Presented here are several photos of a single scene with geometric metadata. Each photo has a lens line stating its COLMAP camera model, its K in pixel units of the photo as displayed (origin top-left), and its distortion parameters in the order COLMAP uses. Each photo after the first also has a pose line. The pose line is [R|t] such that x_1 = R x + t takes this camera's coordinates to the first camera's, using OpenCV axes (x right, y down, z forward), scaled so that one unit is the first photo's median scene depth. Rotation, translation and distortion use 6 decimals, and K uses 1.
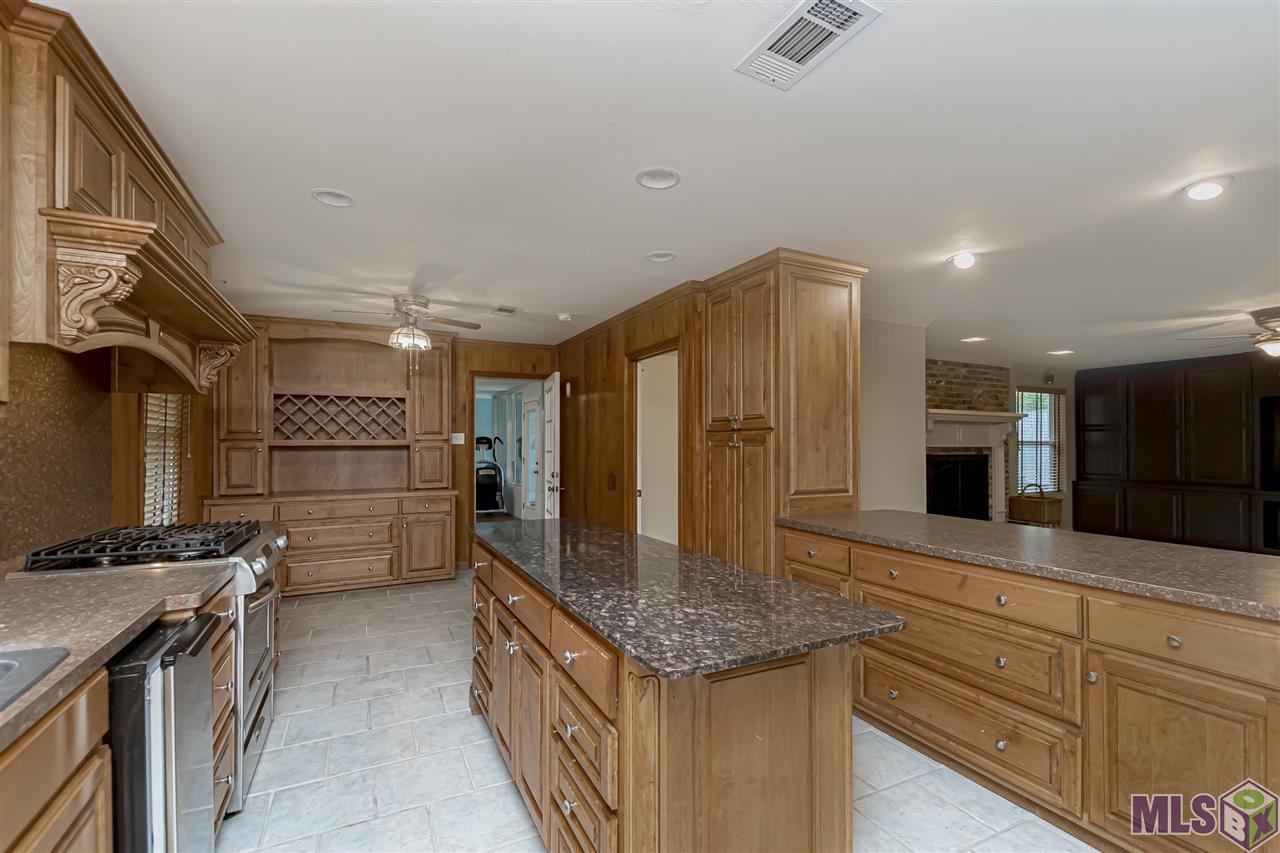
lens RADIAL K [[577.5, 0, 612.2], [0, 577.5, 438.2], [0, 0, 1]] dist [0.005606, -0.003098]
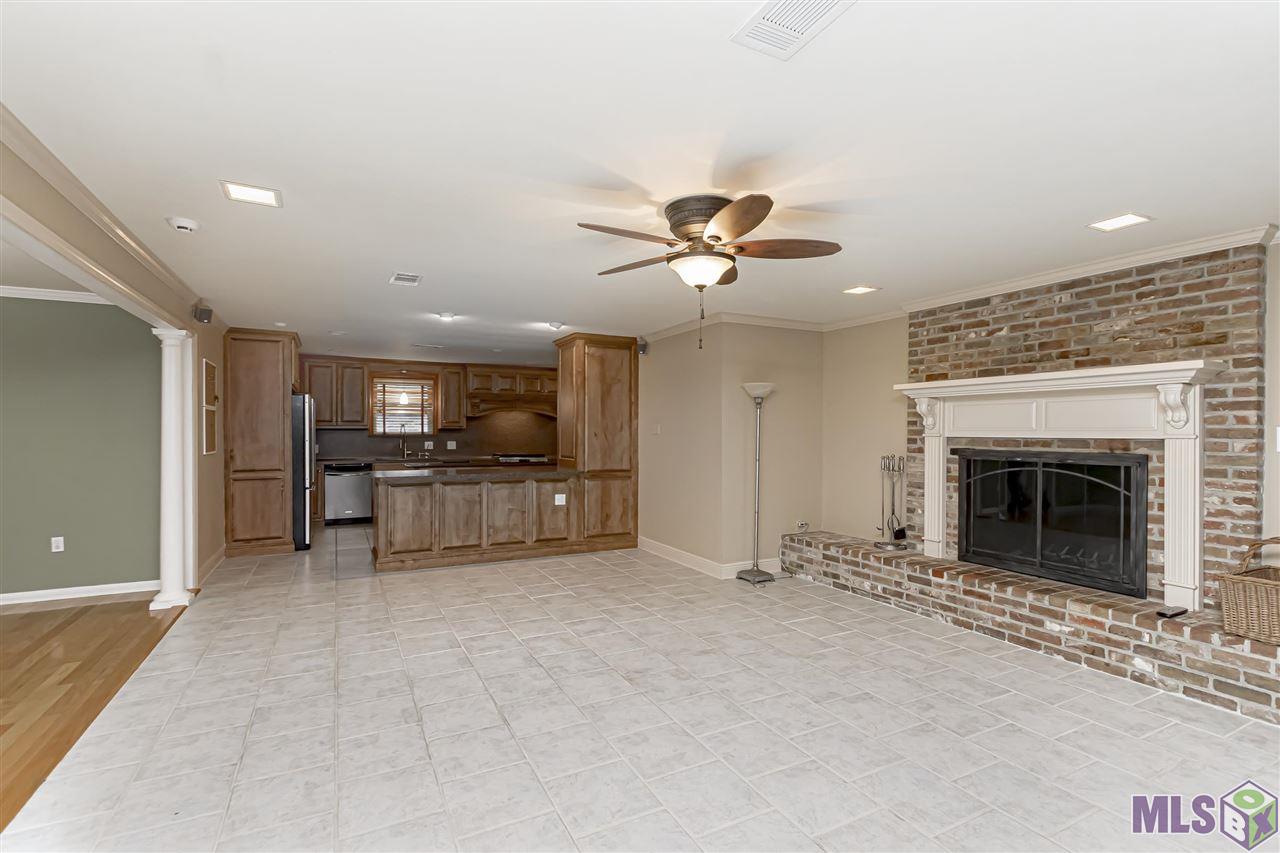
lens RADIAL K [[577.5, 0, 631.0], [0, 577.5, 435.3], [0, 0, 1]] dist [0.005606, -0.003098]
pose [[-0.000874, 0.001957, -0.999998, 1.118818], [0.004412, 0.999988, 0.001953, 0.008903], [0.999990, -0.004411, -0.000883, 0.586305]]
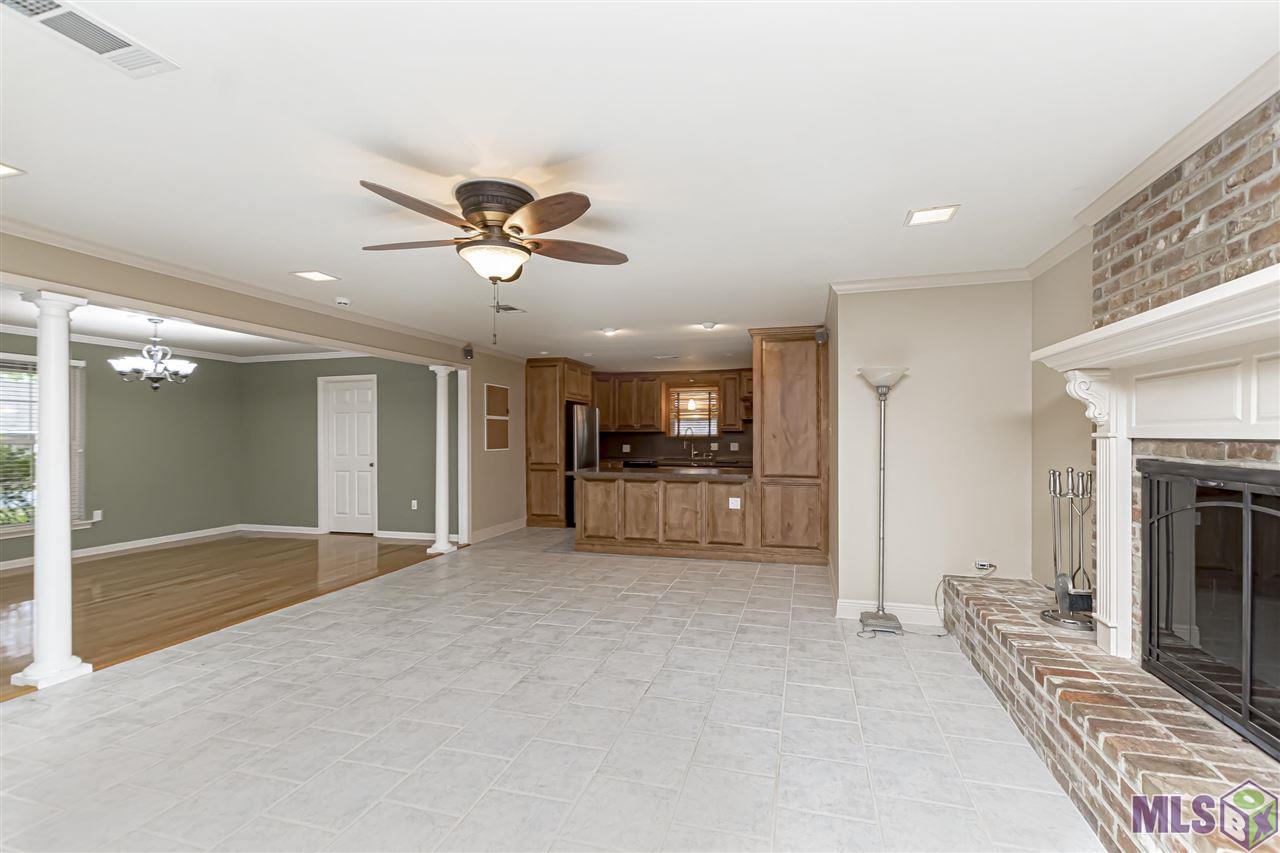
lens RADIAL K [[553.7, 0, 649.0], [0, 553.7, 433.9], [0, 0, 1]] dist [0.001017, -0.001029]
pose [[-0.667576, -0.003393, -0.744533, 0.929532], [0.005131, 0.999945, -0.009158, 0.012681], [0.744524, -0.009934, -0.667522, 0.934080]]
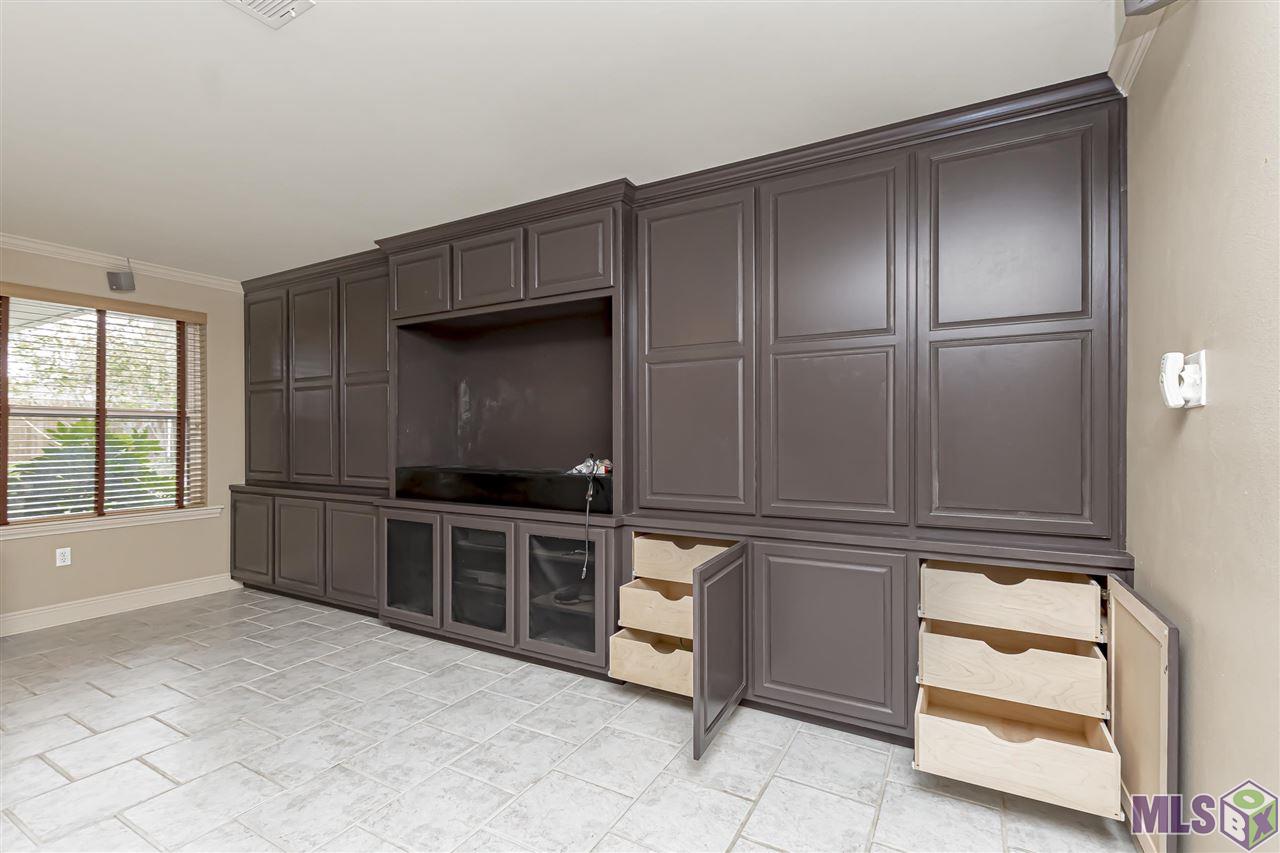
lens RADIAL K [[577.5, 0, 623.7], [0, 577.5, 438.0], [0, 0, 1]] dist [0.005606, -0.003098]
pose [[0.853197, -0.010185, 0.521490, 0.953416], [0.000699, 0.999831, 0.018384, 0.022467], [-0.521589, -0.015320, 0.853060, 0.405231]]
